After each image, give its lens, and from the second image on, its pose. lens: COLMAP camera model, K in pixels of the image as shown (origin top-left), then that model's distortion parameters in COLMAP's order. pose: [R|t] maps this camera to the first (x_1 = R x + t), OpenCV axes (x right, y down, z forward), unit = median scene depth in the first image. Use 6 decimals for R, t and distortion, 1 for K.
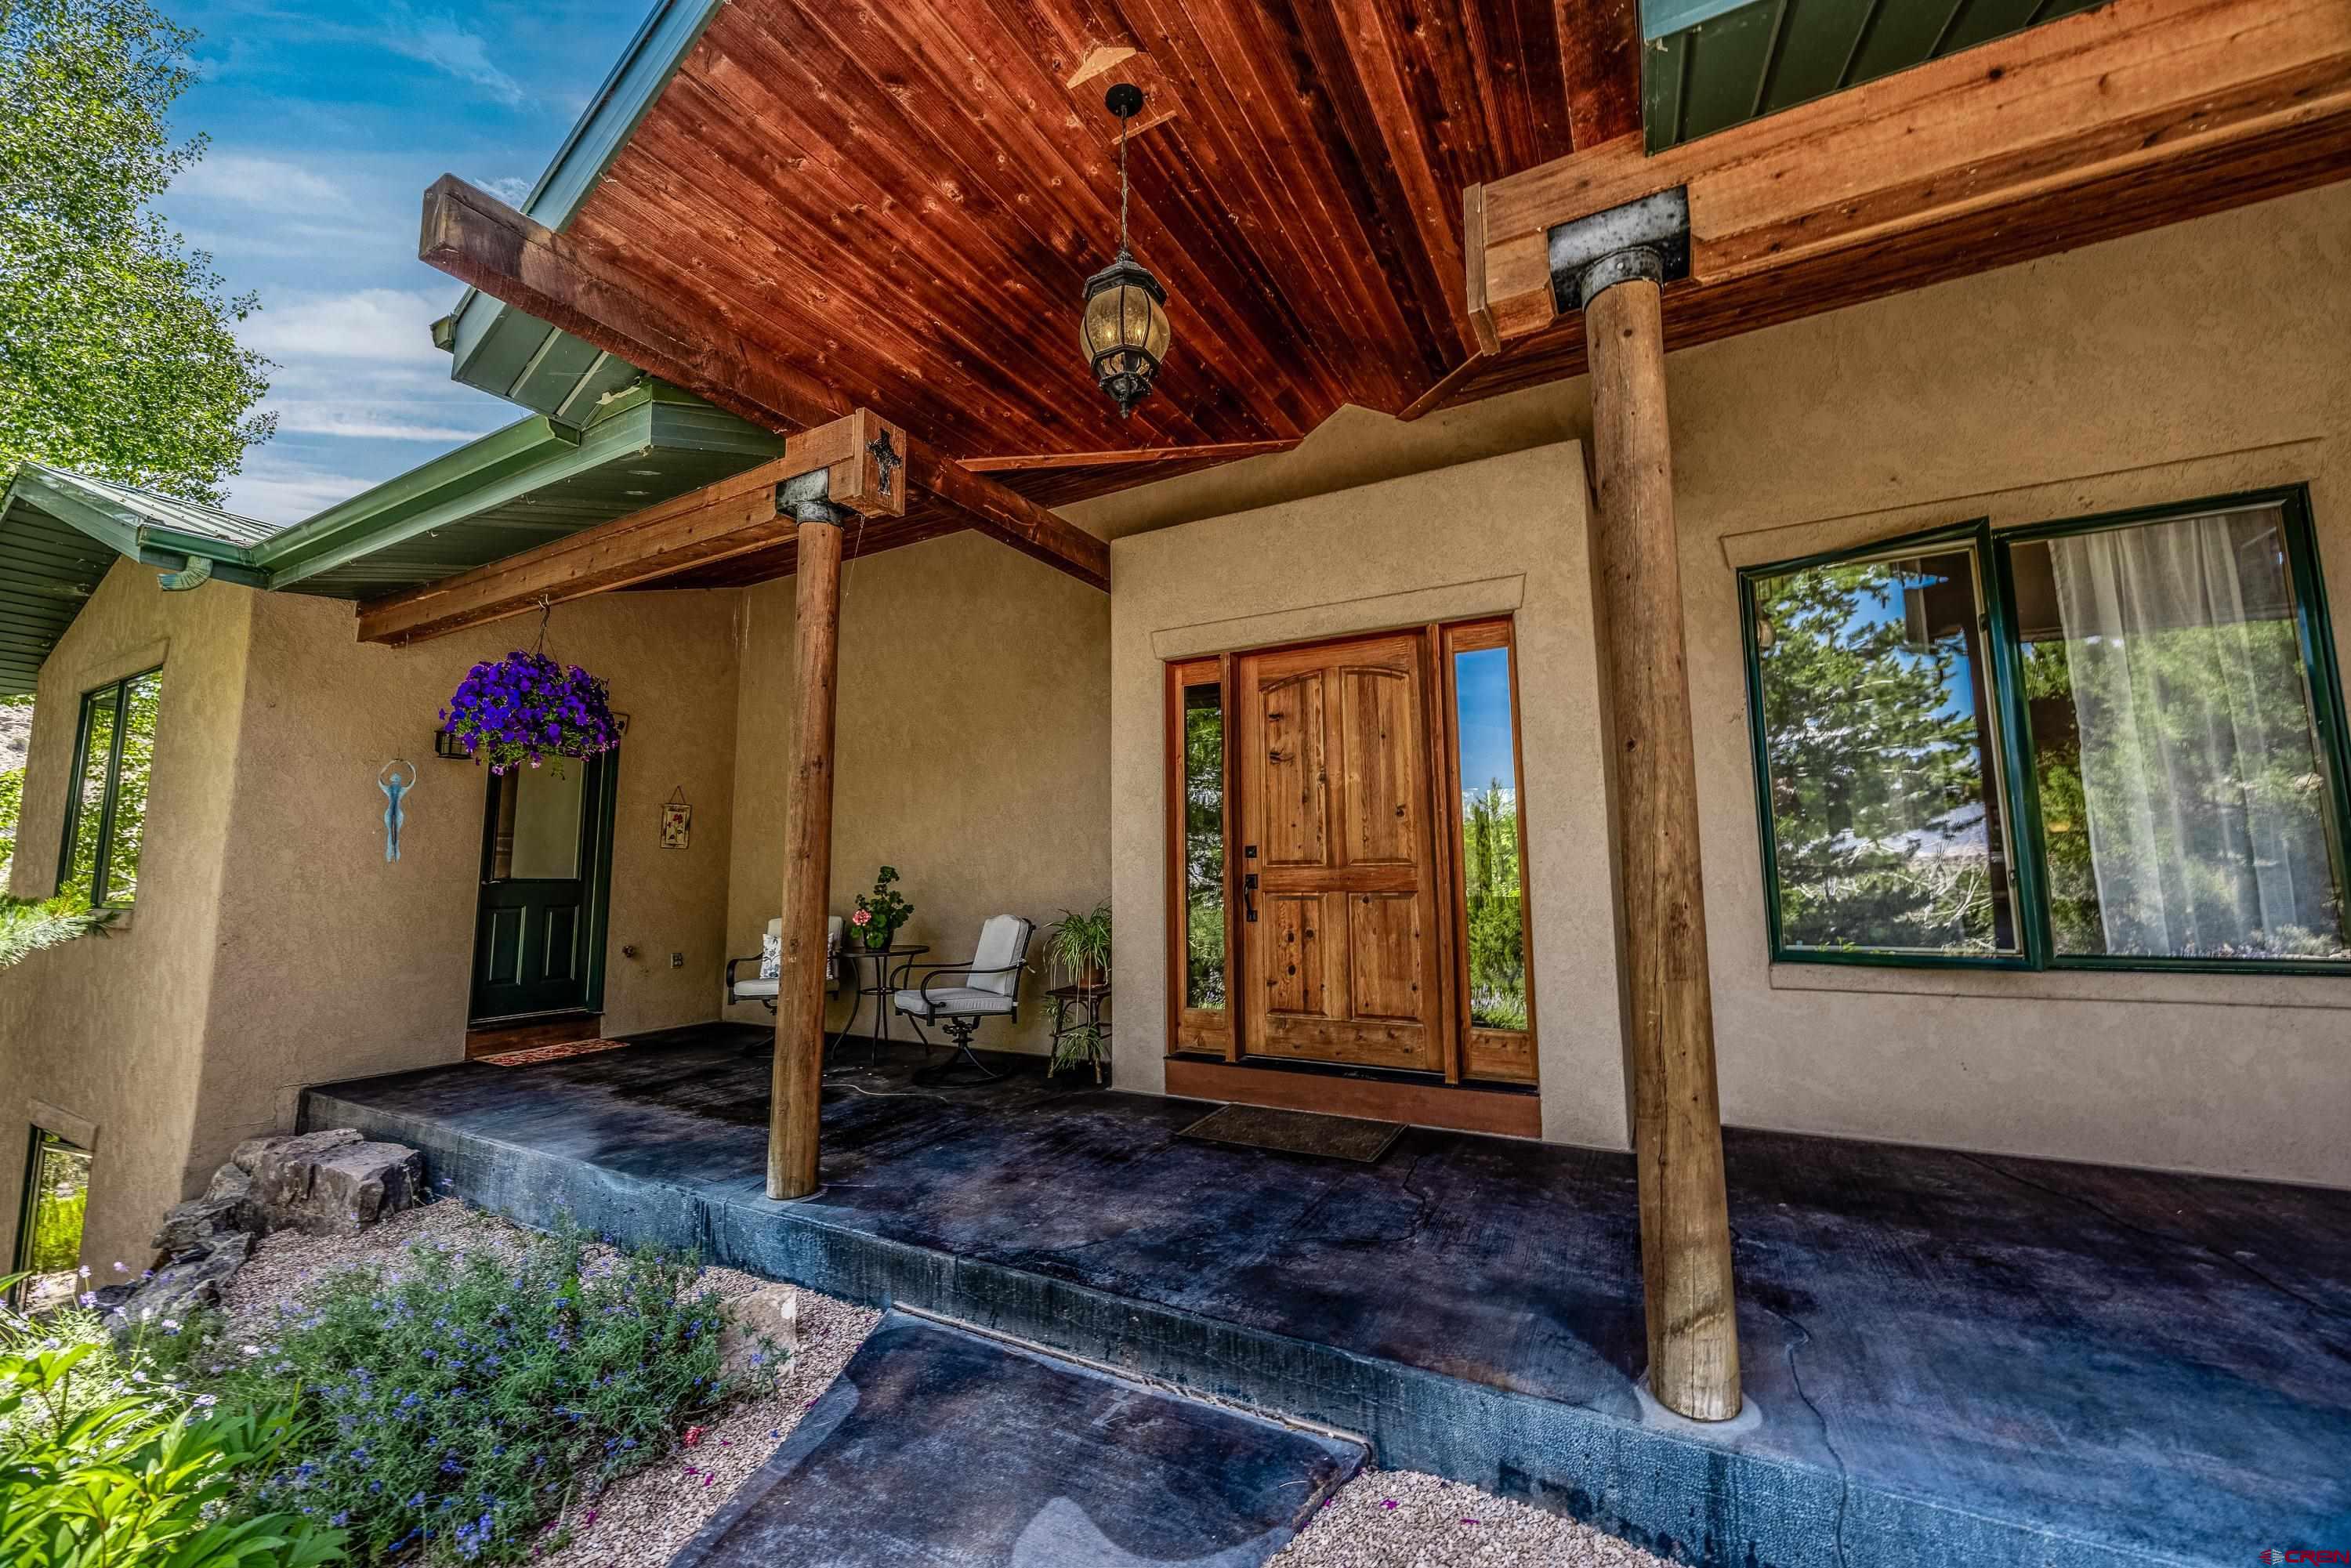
lens RADIAL K [[893.9, 0, 1167.1], [0, 893.9, 771.7], [0, 0, 1]] dist [-0.004045, -0.000171]
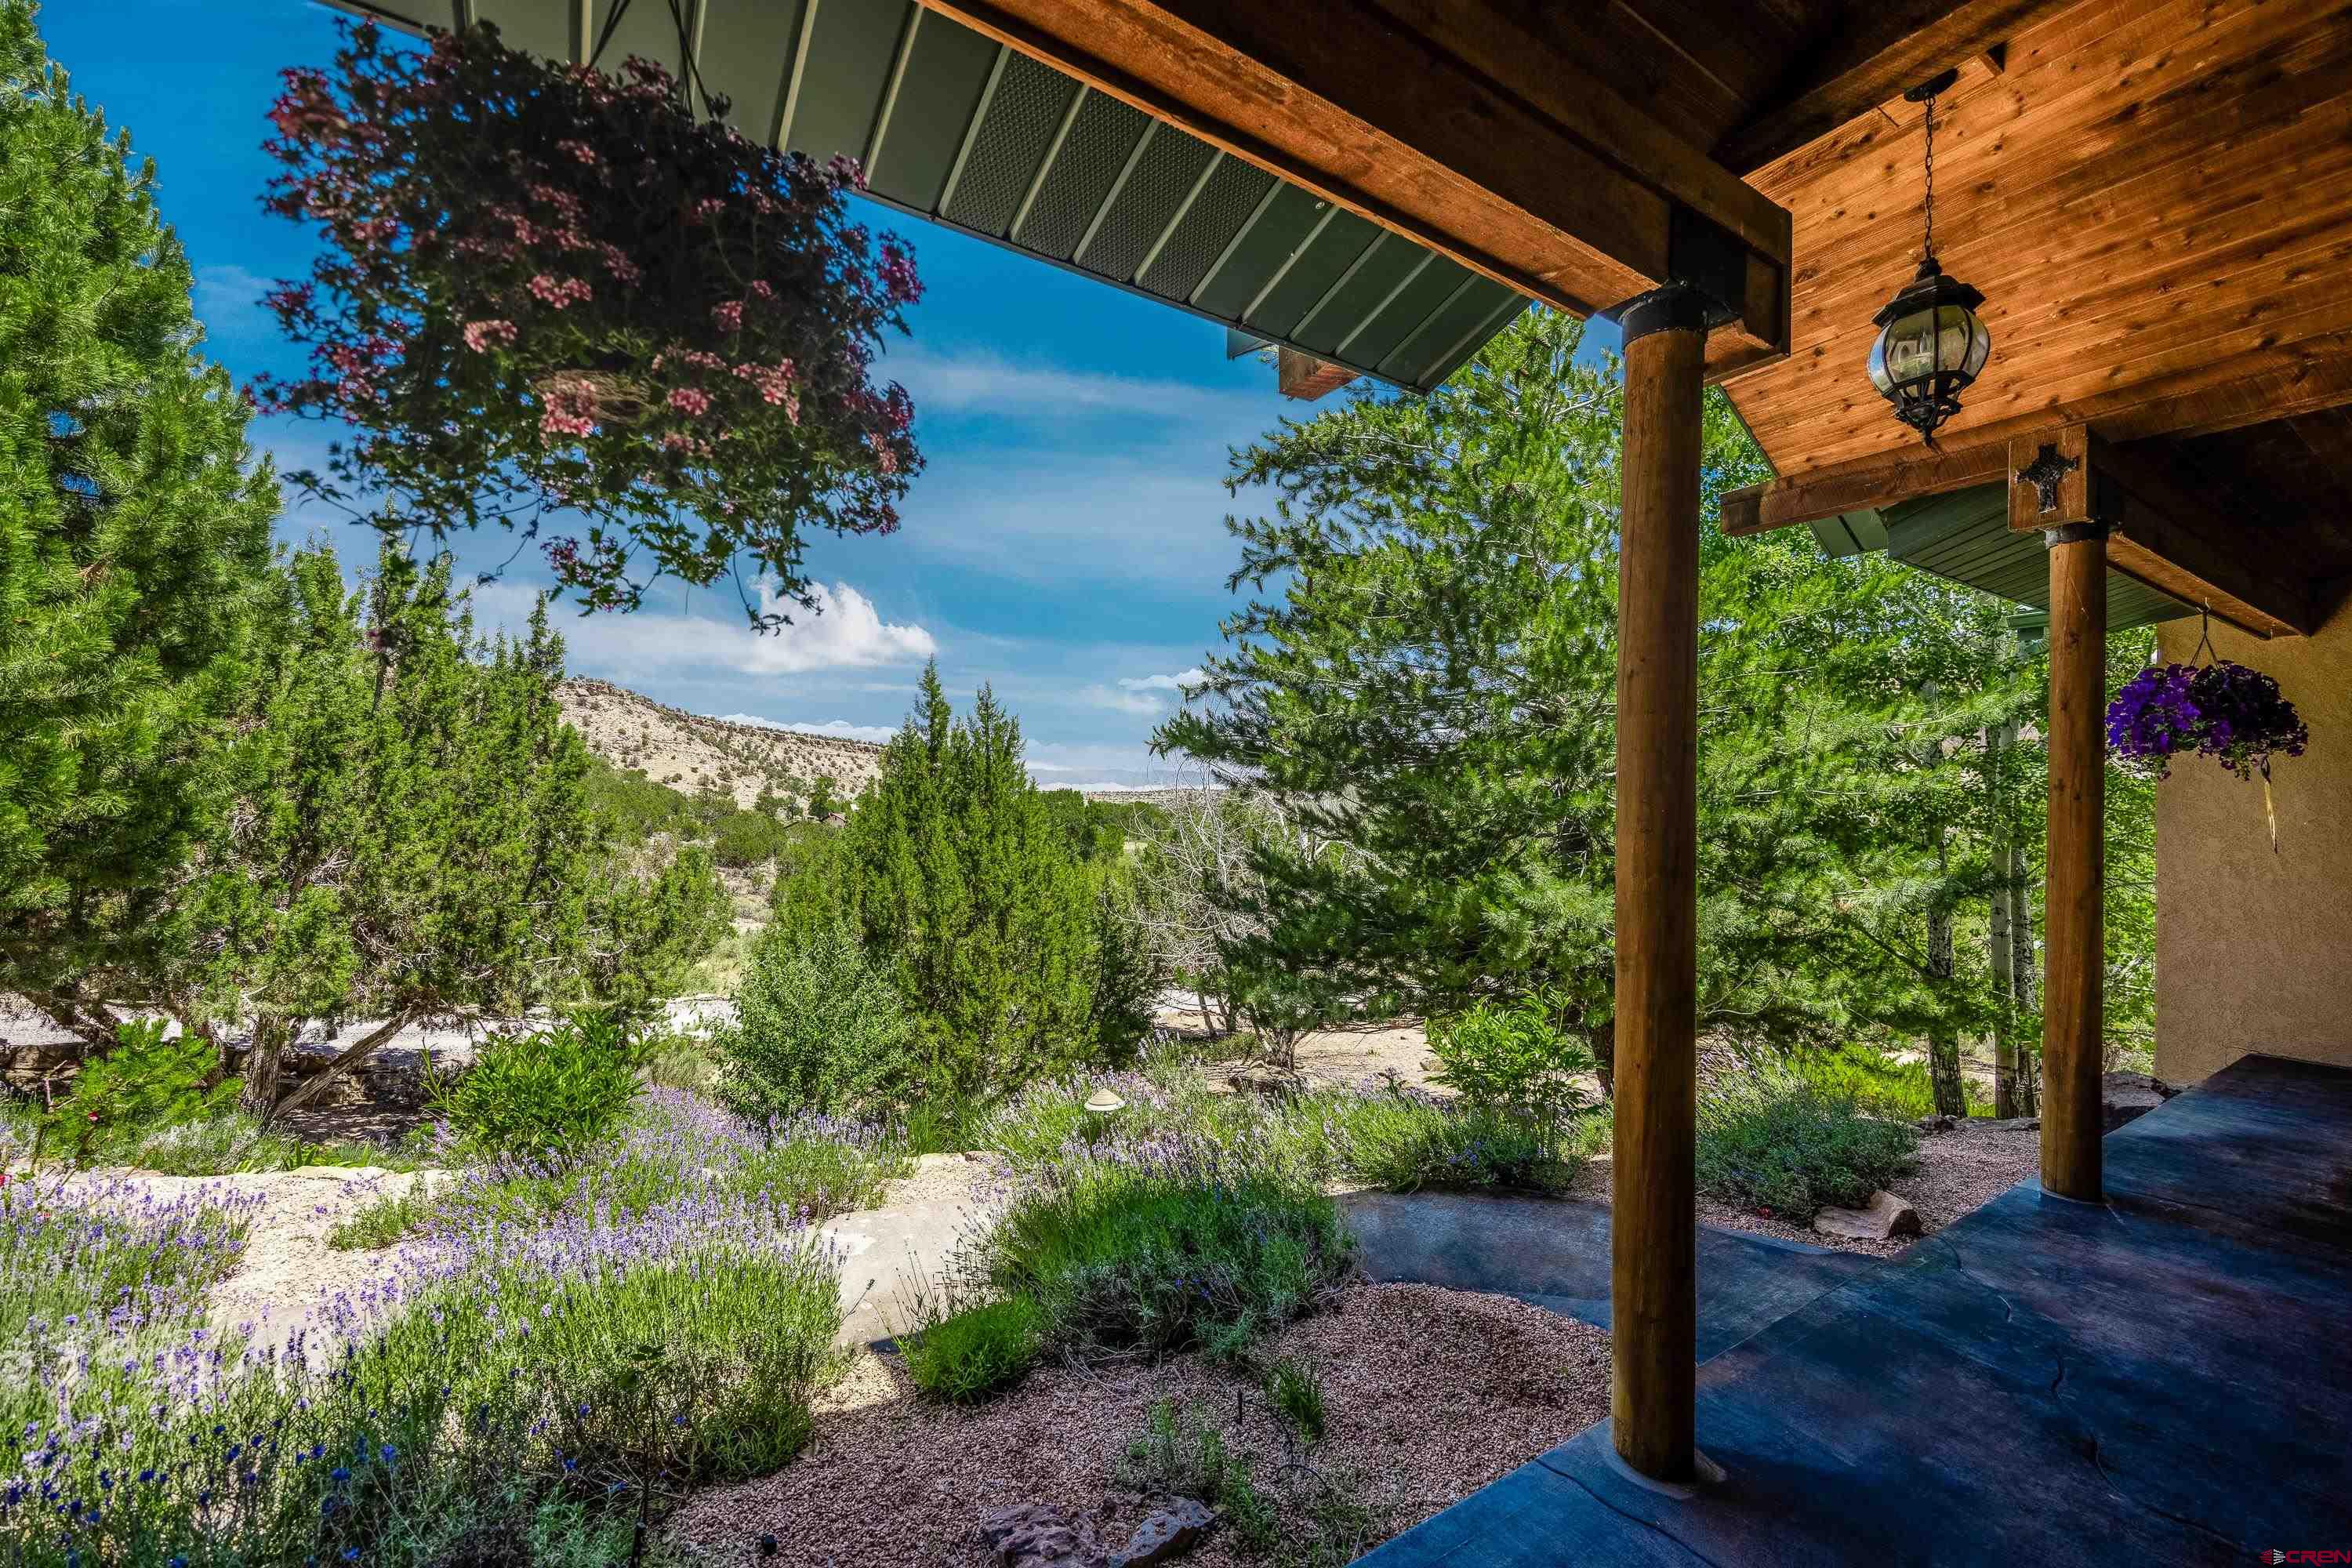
lens RADIAL K [[894.3, 0, 1166.4], [0, 894.3, 794.2], [0, 0, 1]] dist [-0.004045, -0.000171]
pose [[-0.484720, -0.011155, -0.874598, 1.137416], [0.091381, 0.993801, -0.063321, -0.032666], [0.869883, -0.110615, -0.480696, 0.692228]]
